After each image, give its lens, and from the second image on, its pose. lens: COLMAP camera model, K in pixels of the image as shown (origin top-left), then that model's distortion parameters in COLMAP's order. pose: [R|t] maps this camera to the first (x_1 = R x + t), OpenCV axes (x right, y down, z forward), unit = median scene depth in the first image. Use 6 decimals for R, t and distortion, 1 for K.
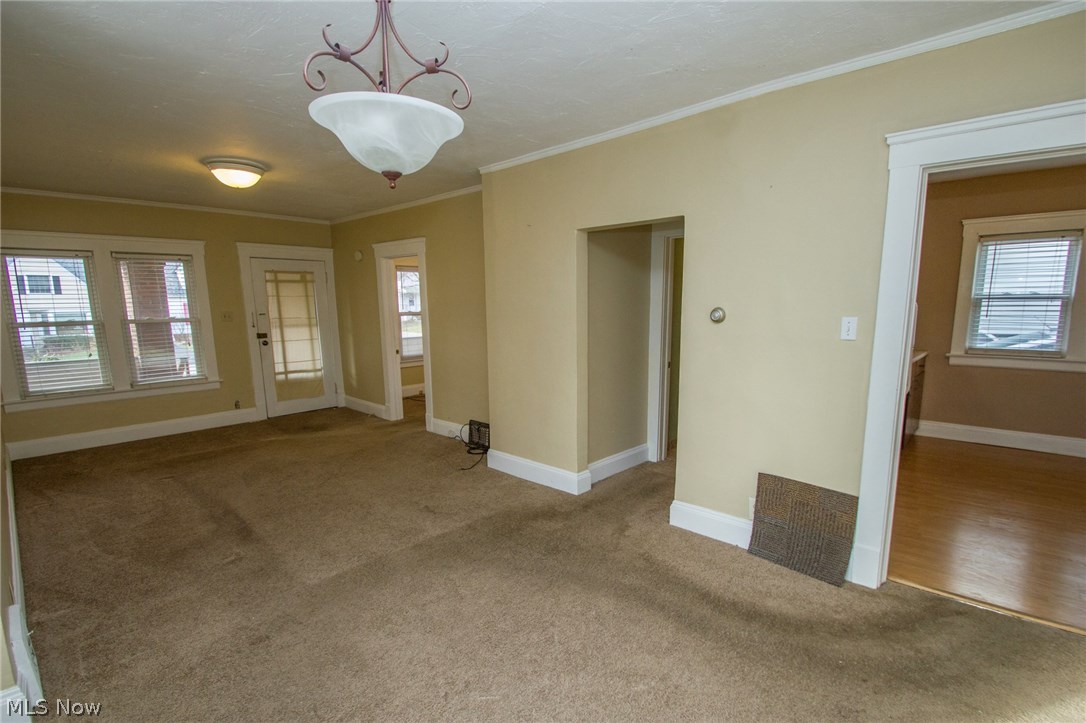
lens RADIAL K [[502.0, 0, 566.5], [0, 502.0, 389.0], [0, 0, 1]] dist [-0.017205, -0.003211]
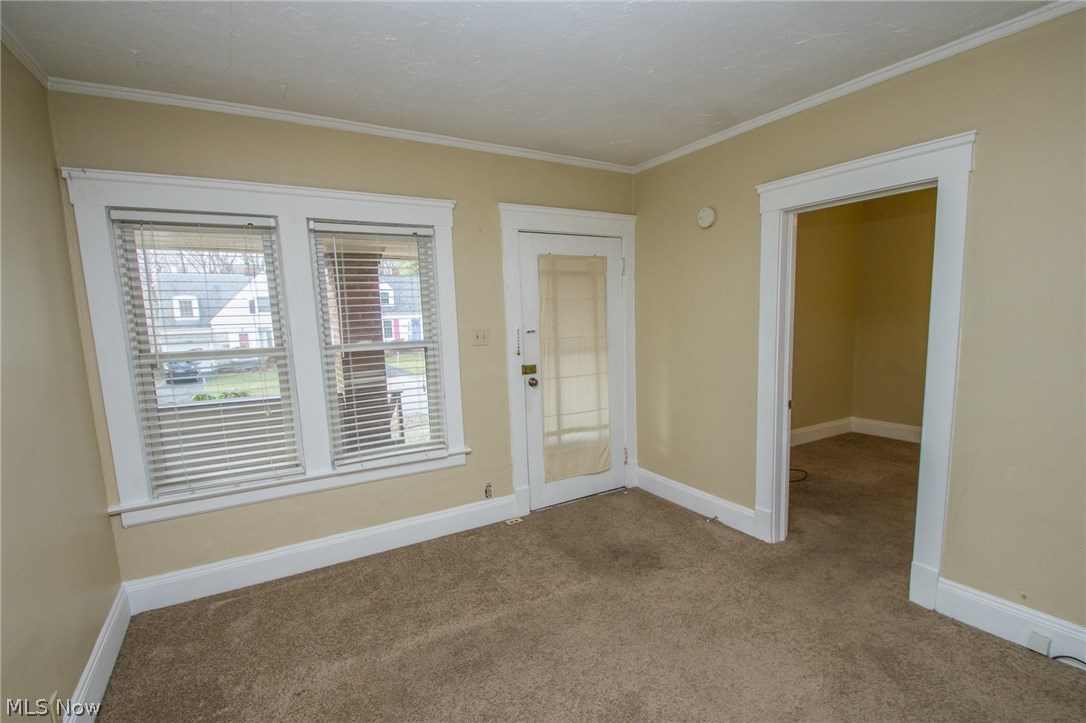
lens RADIAL K [[502.0, 0, 557.2], [0, 502.0, 391.1], [0, 0, 1]] dist [-0.017205, -0.003211]
pose [[0.954353, 0.019436, -0.298047, -0.401421], [-0.025512, 0.999538, -0.016509, -0.072272], [0.297589, 0.023359, 0.954408, 0.455228]]
